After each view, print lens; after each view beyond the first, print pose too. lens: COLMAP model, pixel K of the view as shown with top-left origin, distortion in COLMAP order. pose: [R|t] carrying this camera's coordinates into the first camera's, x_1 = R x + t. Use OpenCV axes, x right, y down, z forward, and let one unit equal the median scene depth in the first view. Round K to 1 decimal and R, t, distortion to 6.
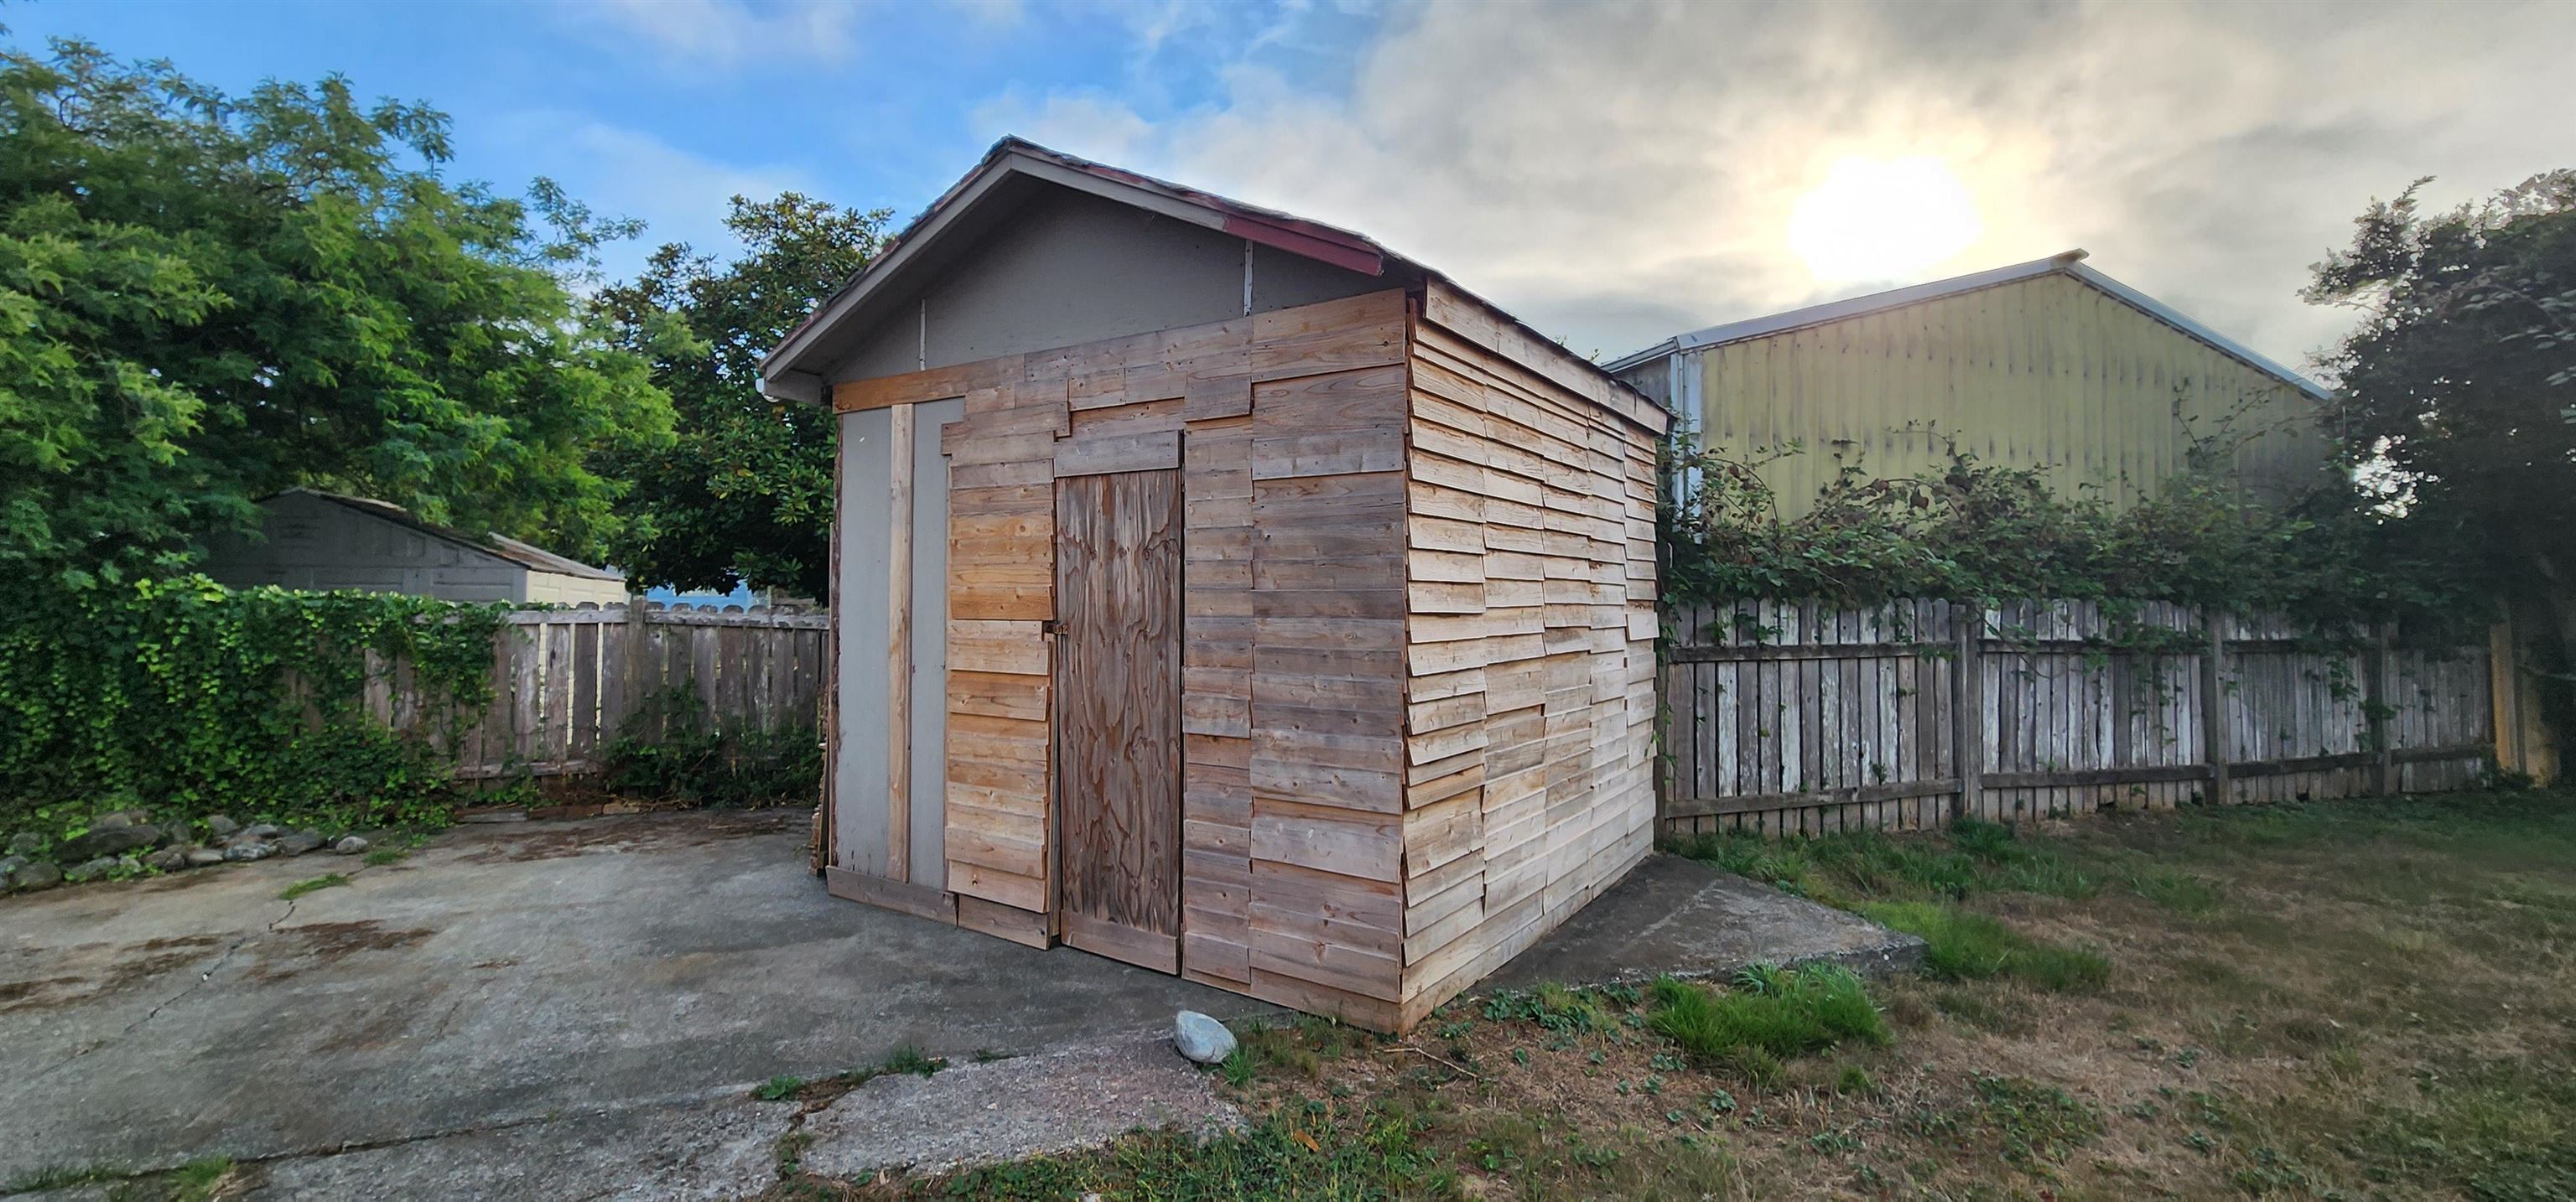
lens RADIAL K [[1049.6, 0, 1281.8], [0, 1049.6, 594.1], [0, 0, 1]] dist [0.001537, -0.000147]
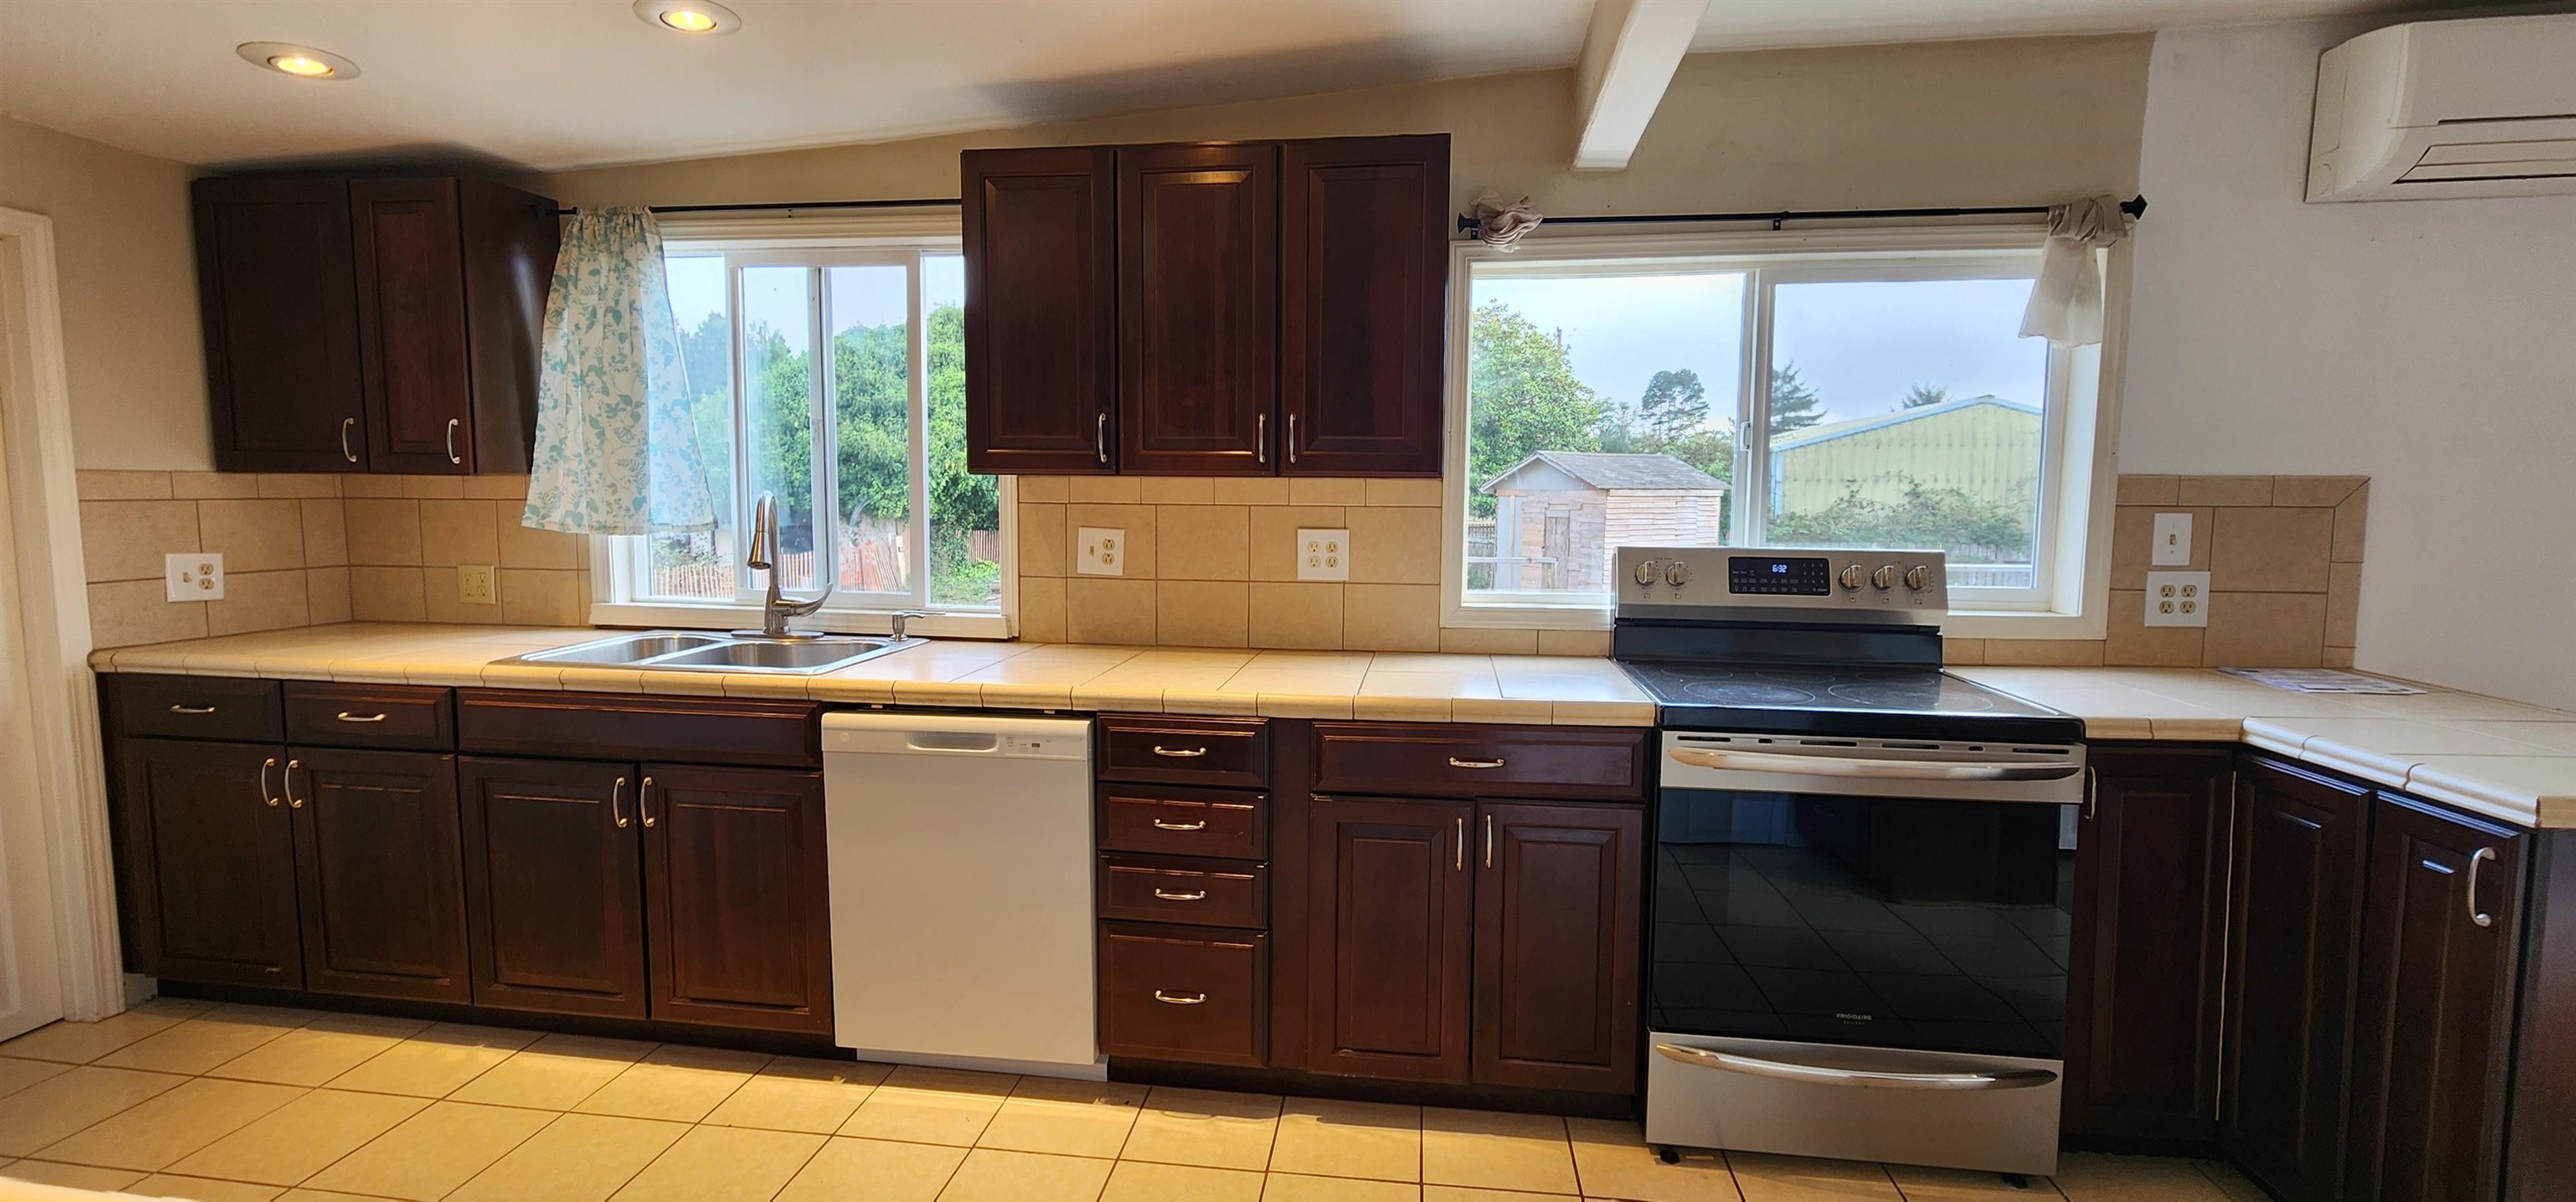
lens RADIAL K [[1049.6, 0, 1281.8], [0, 1049.6, 594.1], [0, 0, 1]] dist [0.001537, -0.000147]
pose [[0.877737, 0.048290, -0.476703, 0.683858], [0.000651, 0.994787, 0.101969, -0.164425], [0.479142, -0.089812, 0.873130, -2.516512]]
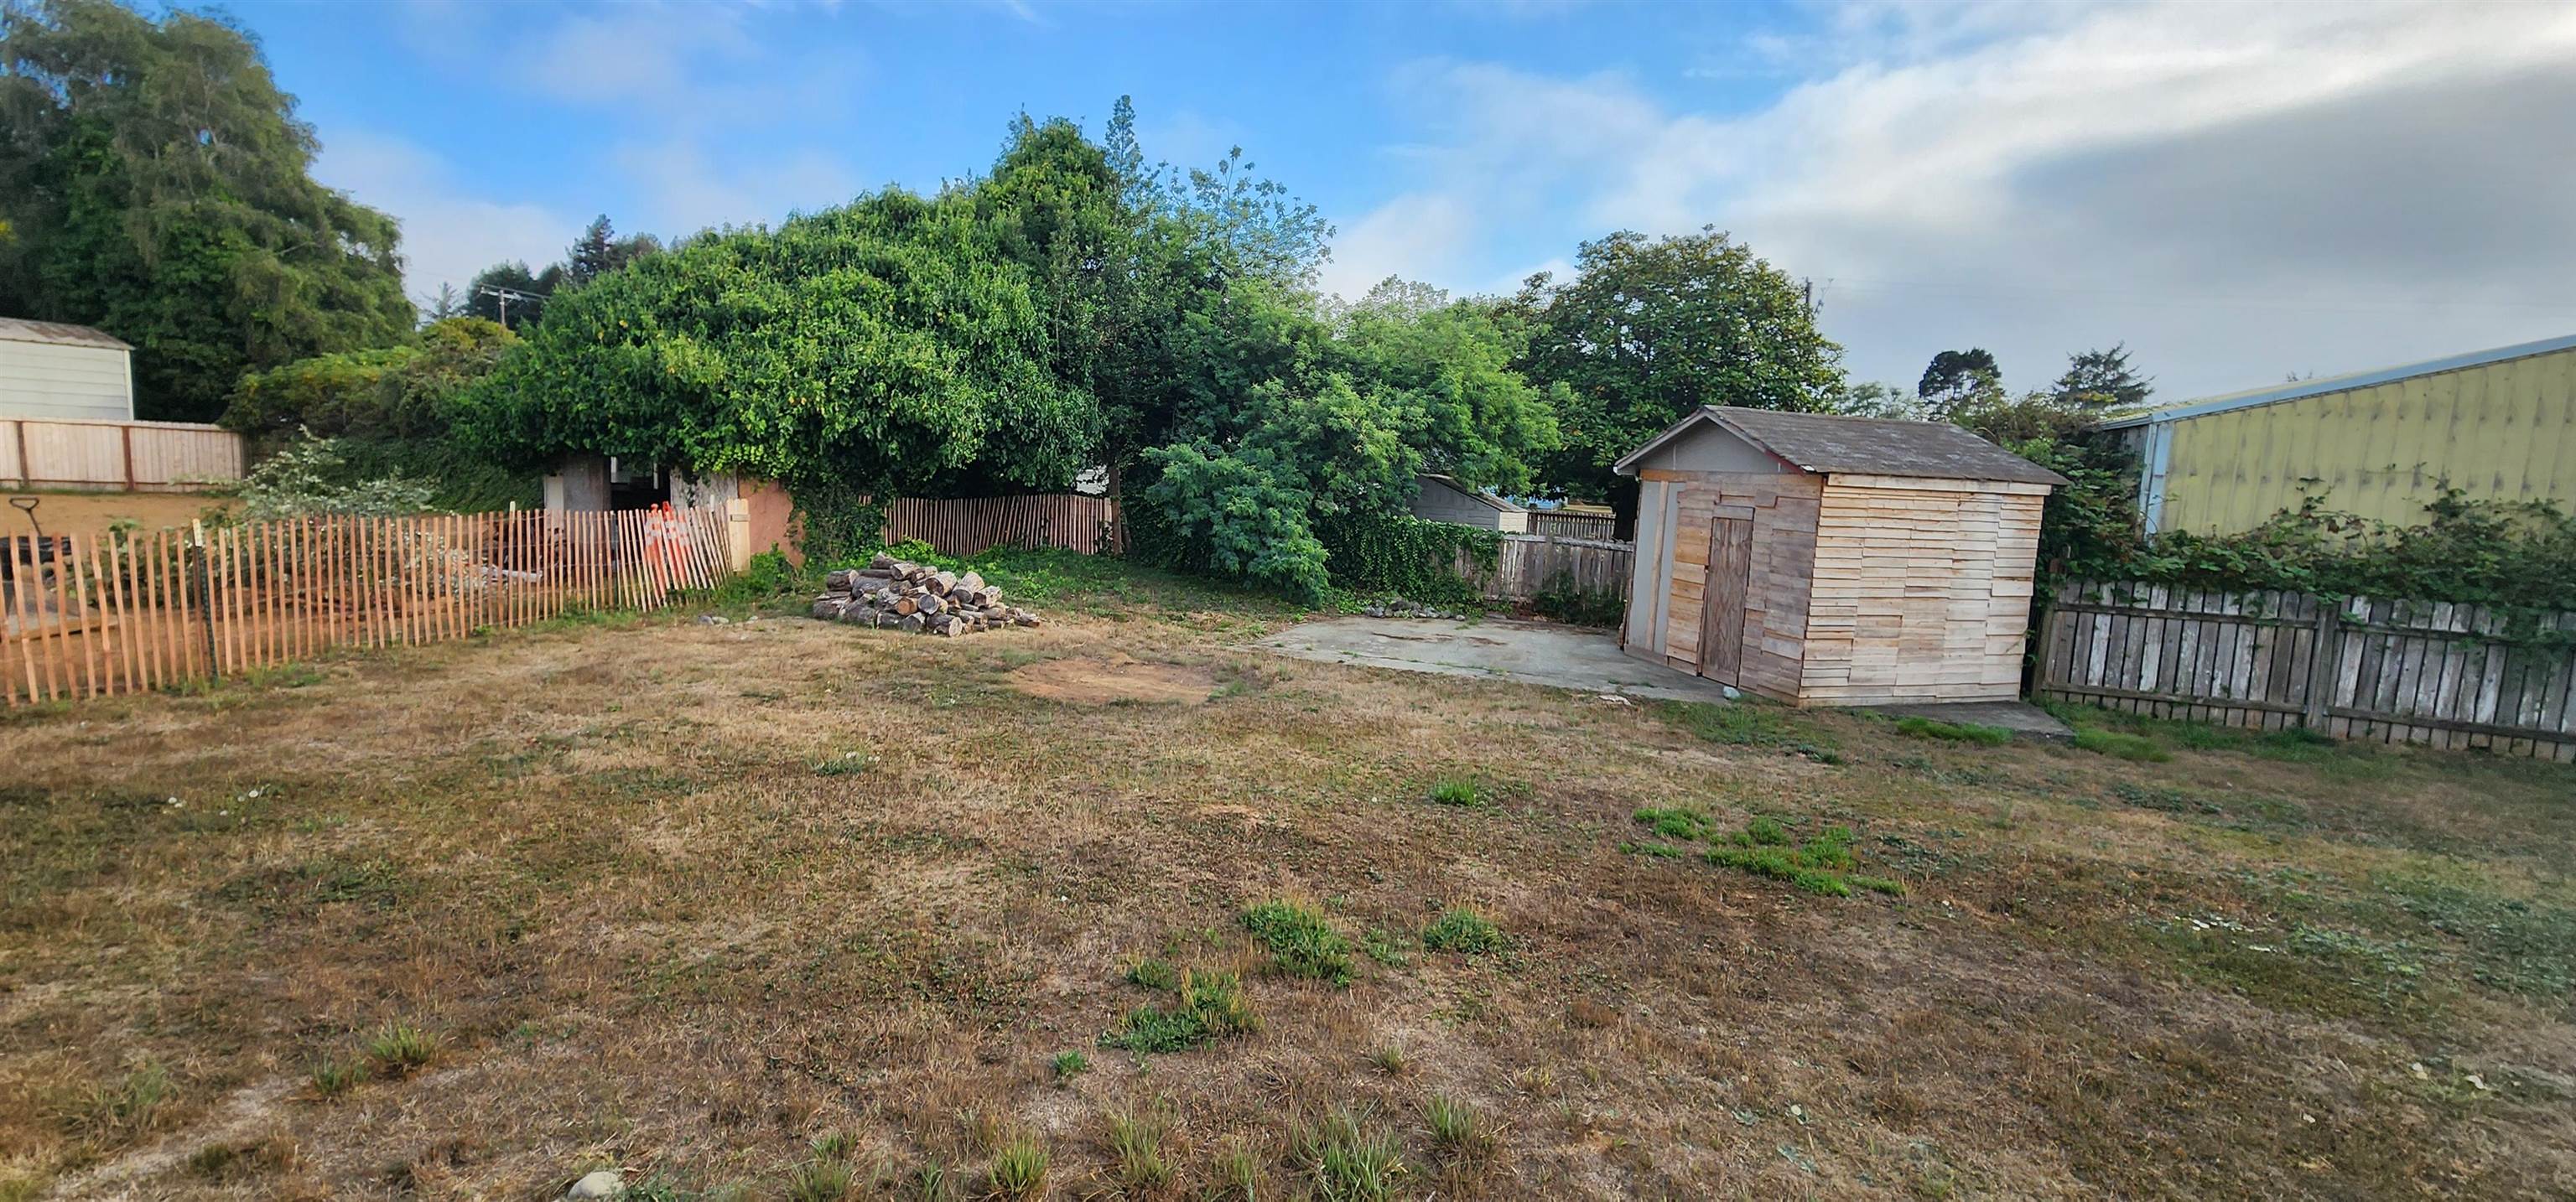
lens RADIAL K [[1049.6, 0, 1281.8], [0, 1049.6, 594.1], [0, 0, 1]] dist [0.001537, -0.000147]
pose [[0.757764, 0.110462, -0.643111, 0.507985], [-0.038675, 0.991438, 0.124721, -0.141850], [0.651382, -0.069636, 0.755548, -1.308707]]
